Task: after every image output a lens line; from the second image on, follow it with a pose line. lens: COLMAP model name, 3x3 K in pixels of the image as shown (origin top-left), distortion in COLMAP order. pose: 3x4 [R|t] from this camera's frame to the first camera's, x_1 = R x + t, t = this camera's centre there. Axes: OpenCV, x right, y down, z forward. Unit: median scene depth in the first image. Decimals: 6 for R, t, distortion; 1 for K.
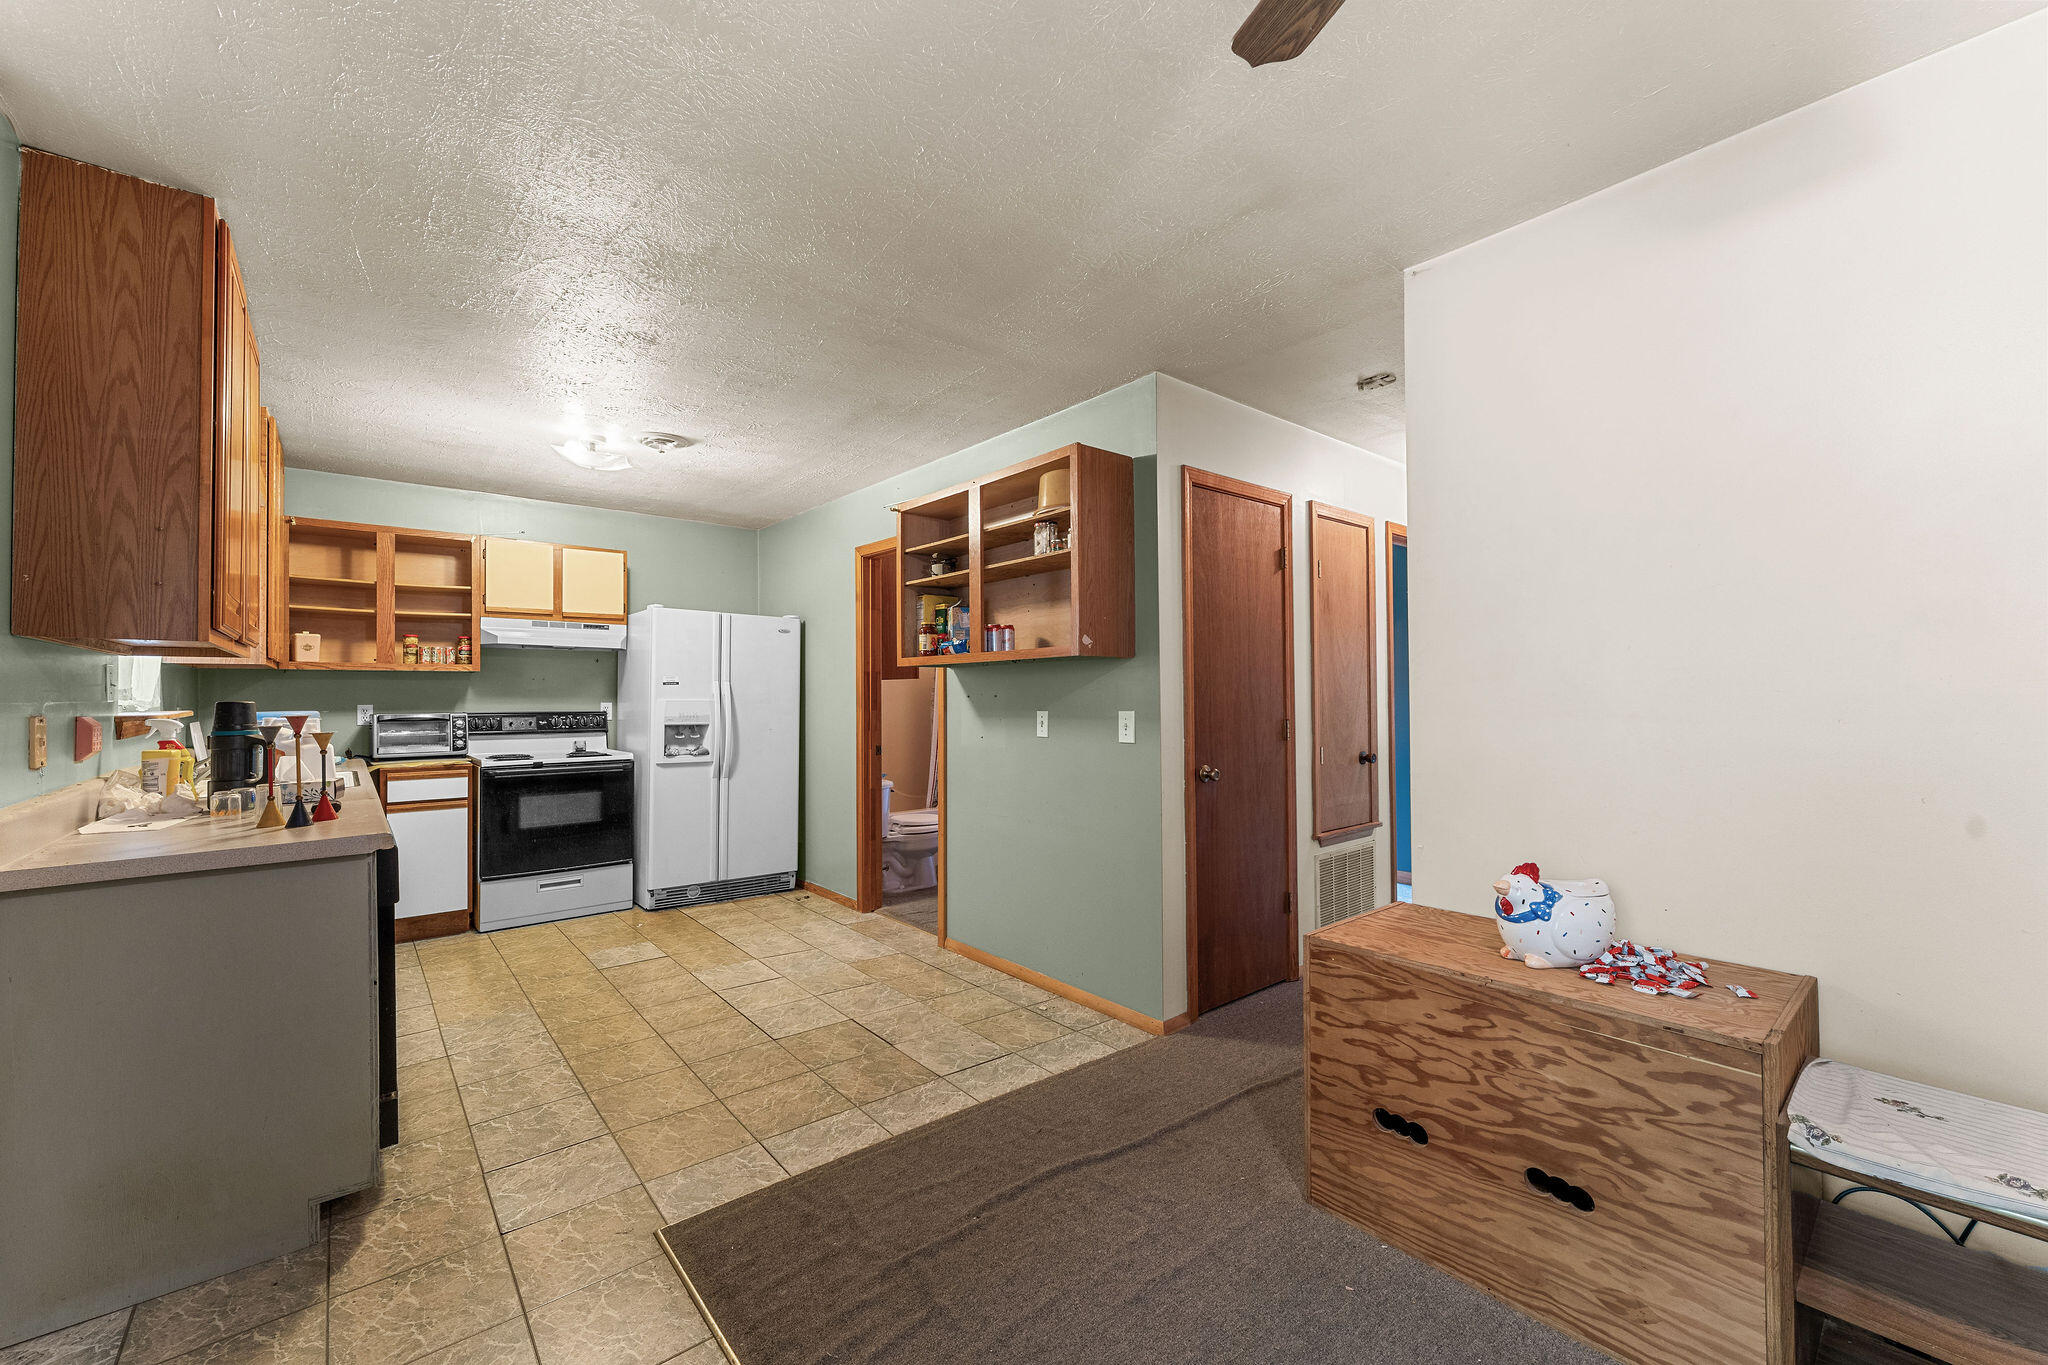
lens RADIAL K [[813.5, 0, 1014.7], [0, 813.5, 684.0], [0, 0, 1]] dist [-0.003064, 0.000502]
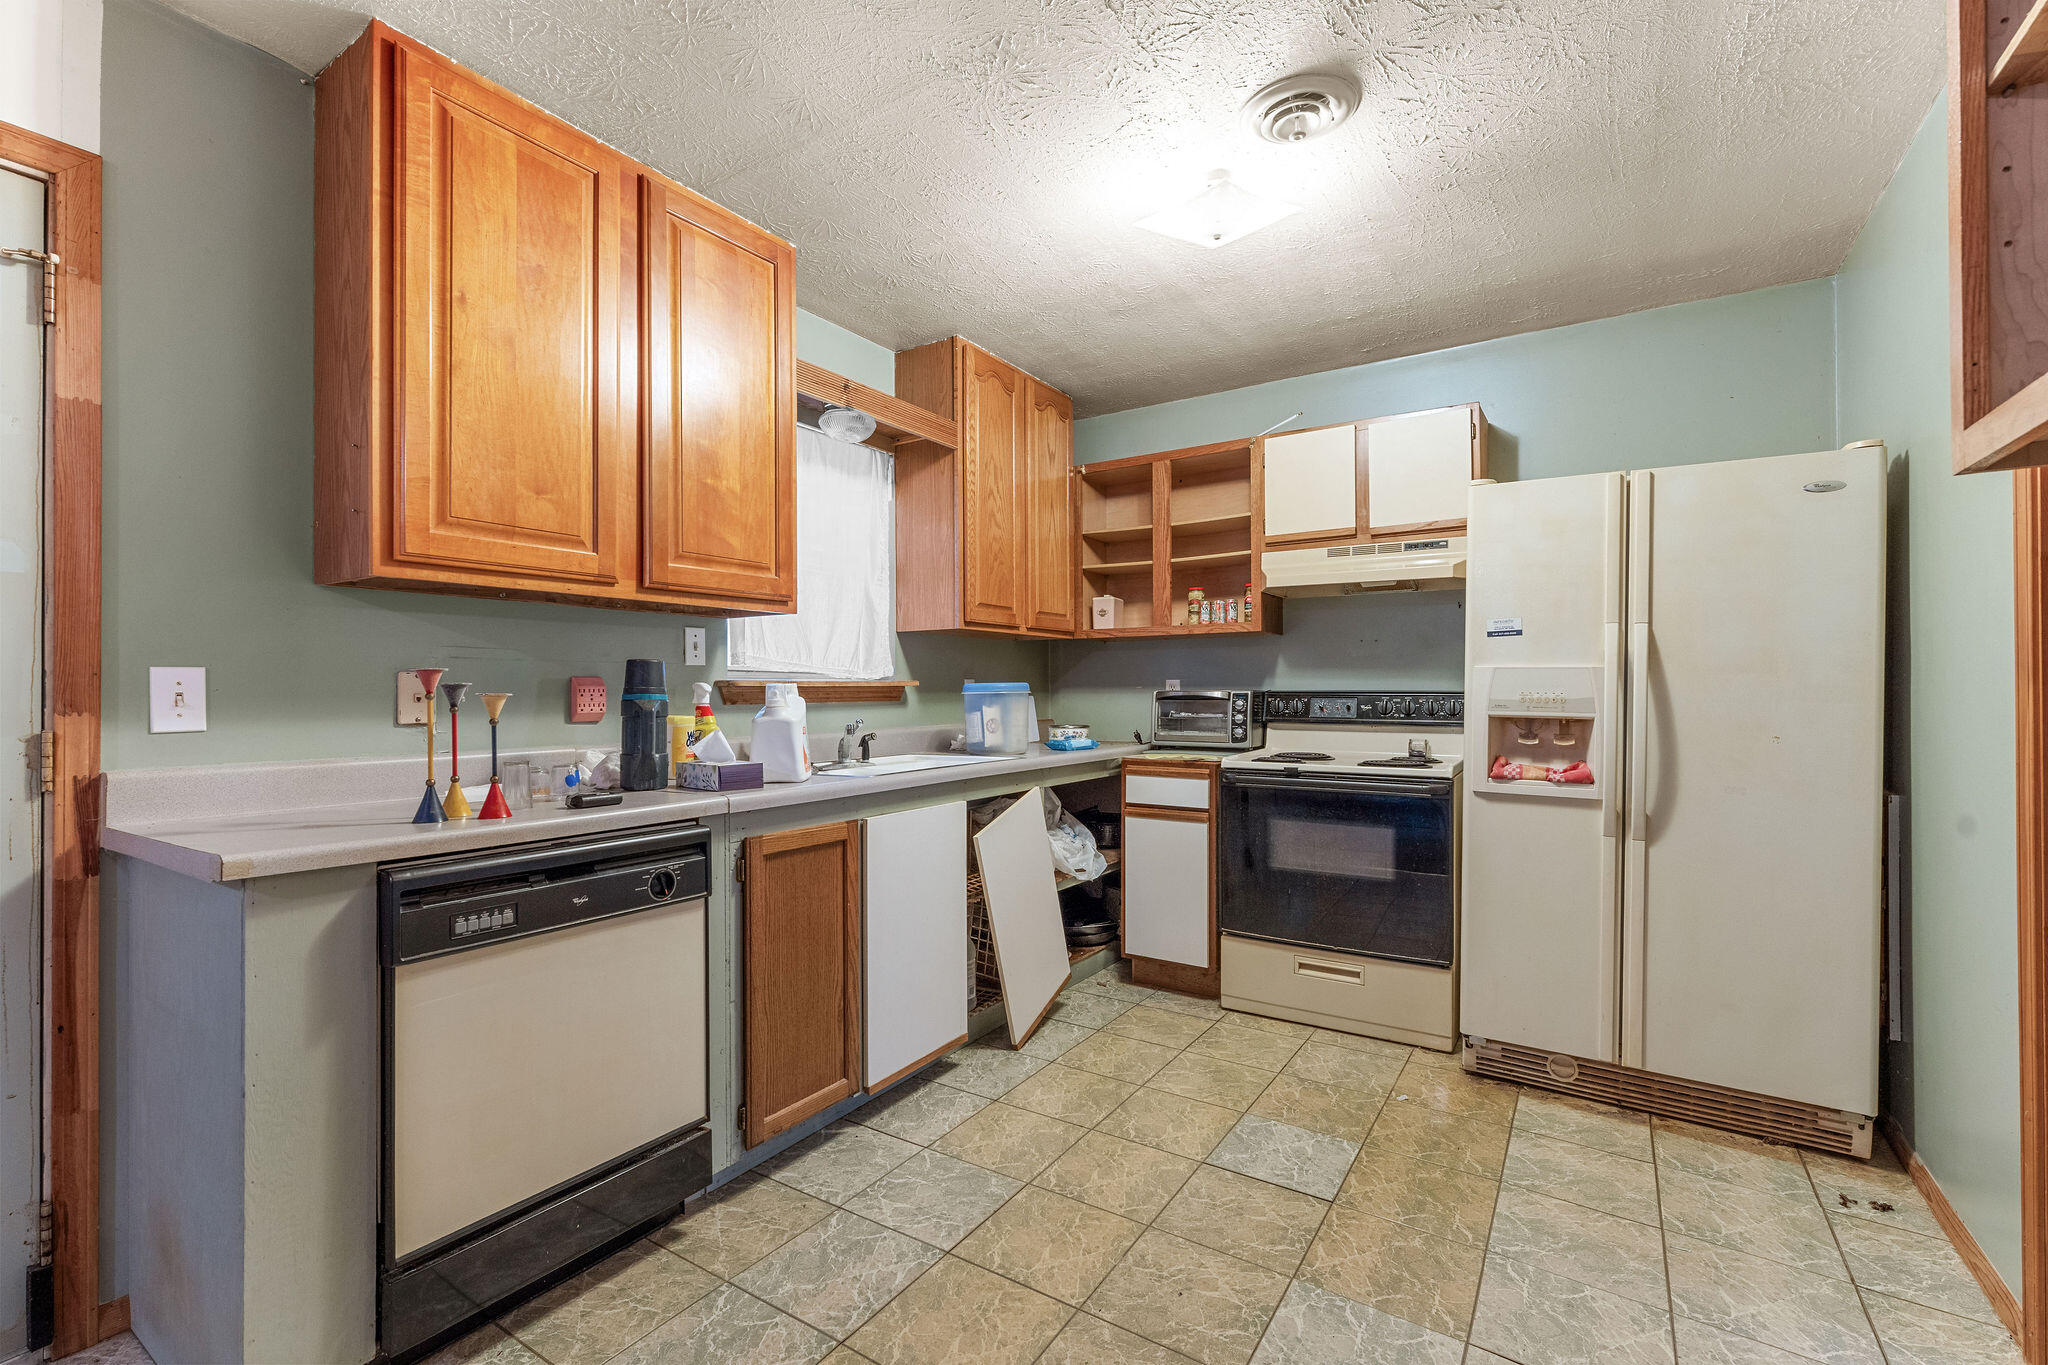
lens RADIAL K [[885.4, 0, 1015.0], [0, 885.4, 686.5], [0, 0, 1]] dist [-0.003494, -0.000709]
pose [[0.285941, -0.000841, -0.958247, 0.010825], [0.014886, 0.999883, 0.003565, 0.025866], [0.958131, -0.015284, 0.285920, 0.568549]]
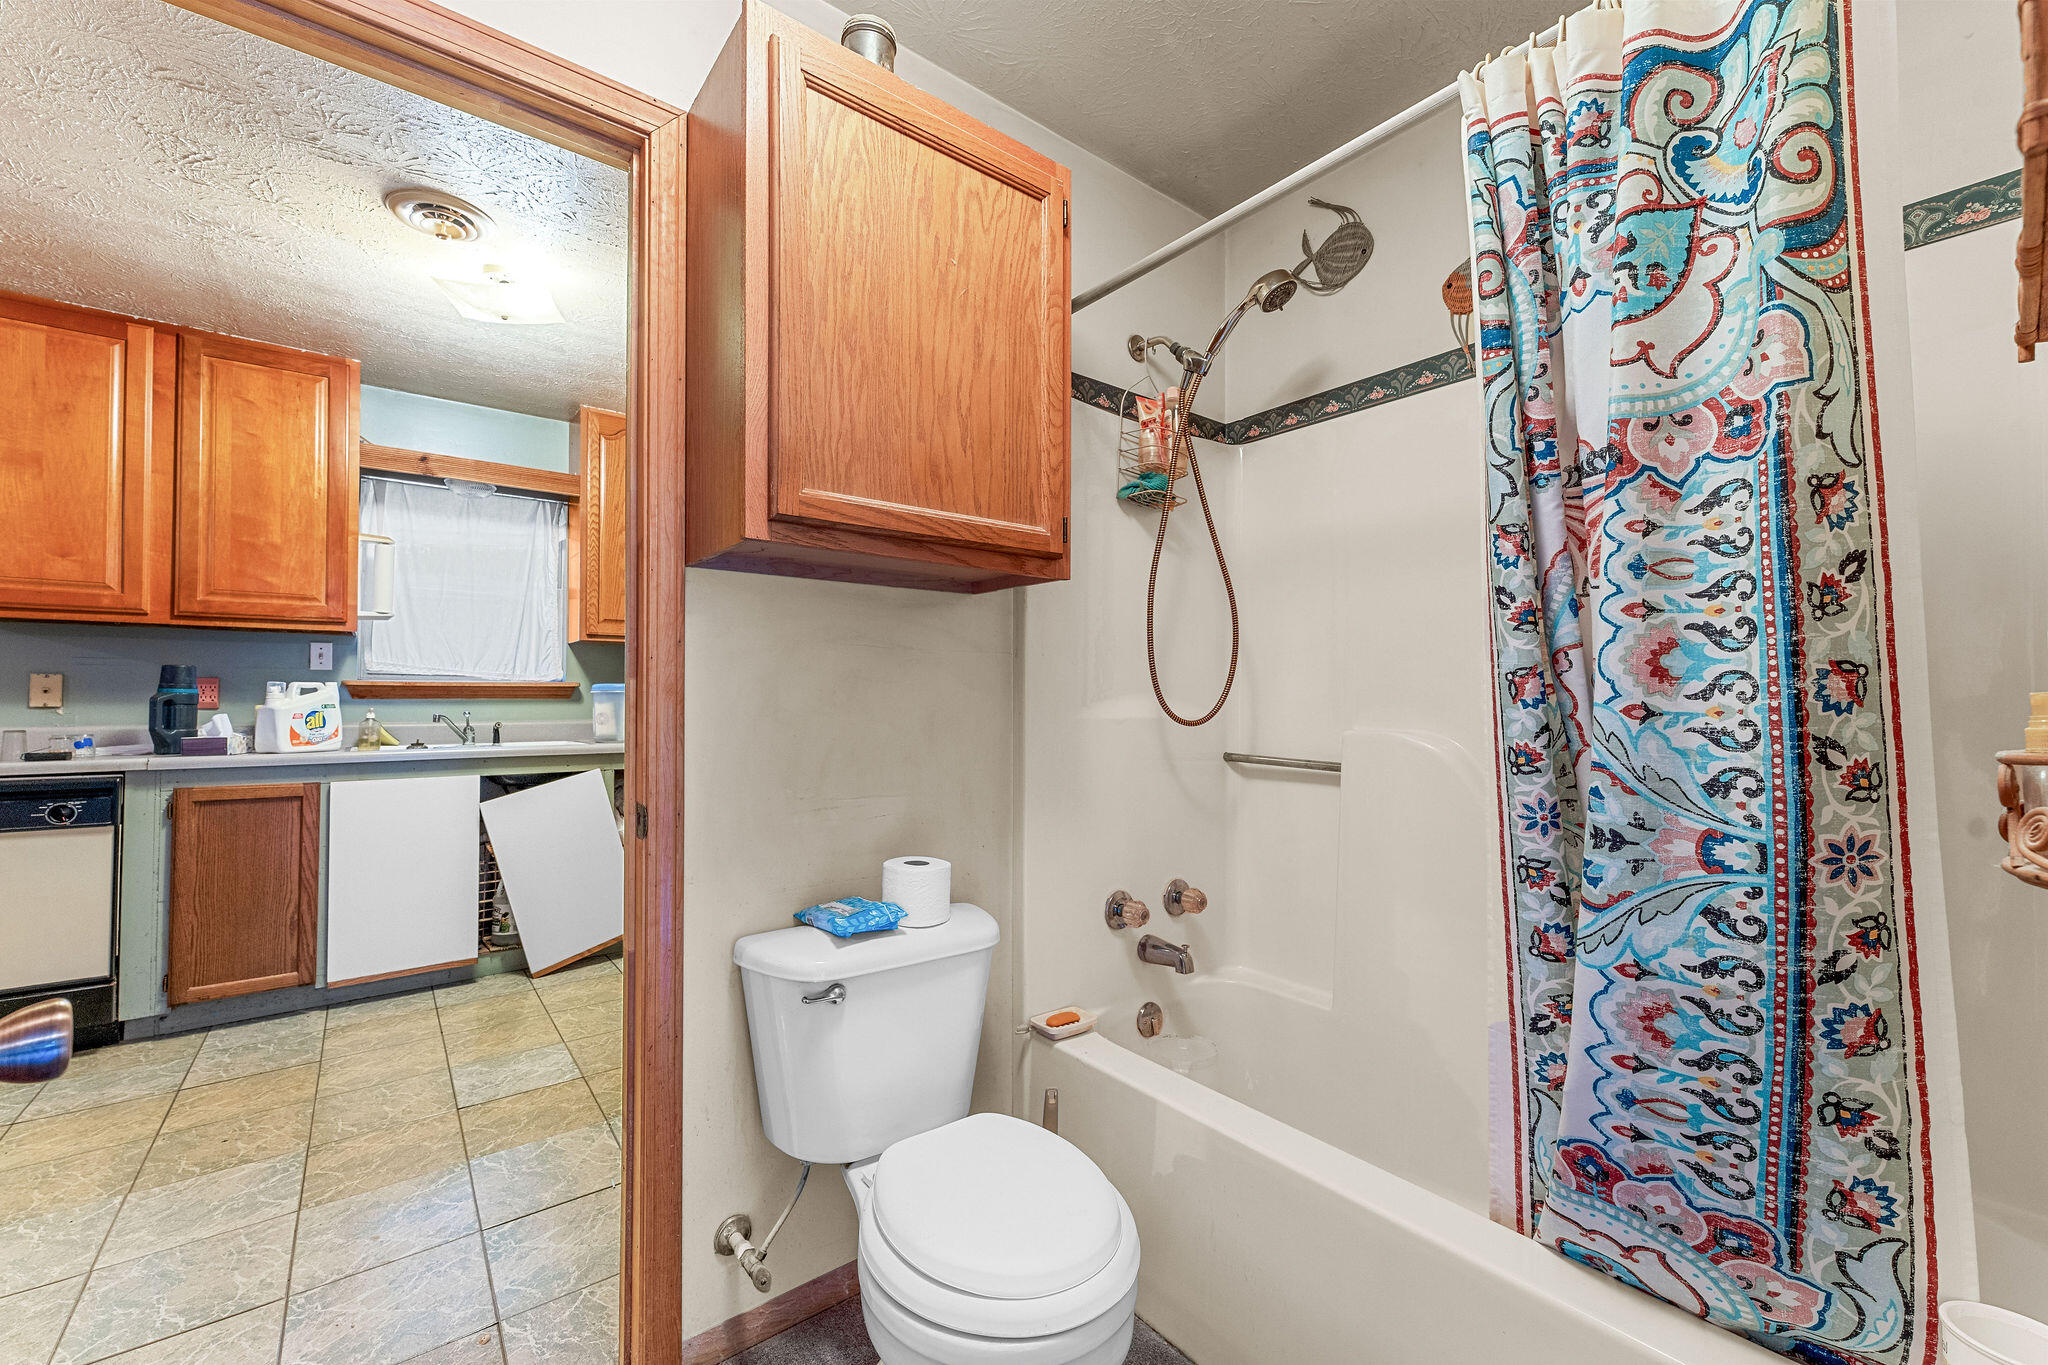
lens RADIAL K [[813.5, 0, 1026.3], [0, 813.5, 684.2], [0, 0, 1]] dist [-0.003064, 0.000502]
pose [[-0.028089, -0.015111, -0.999491, 0.111806], [0.013836, 0.999784, -0.015504, 0.043913], [0.999510, -0.014265, -0.027874, 1.183655]]
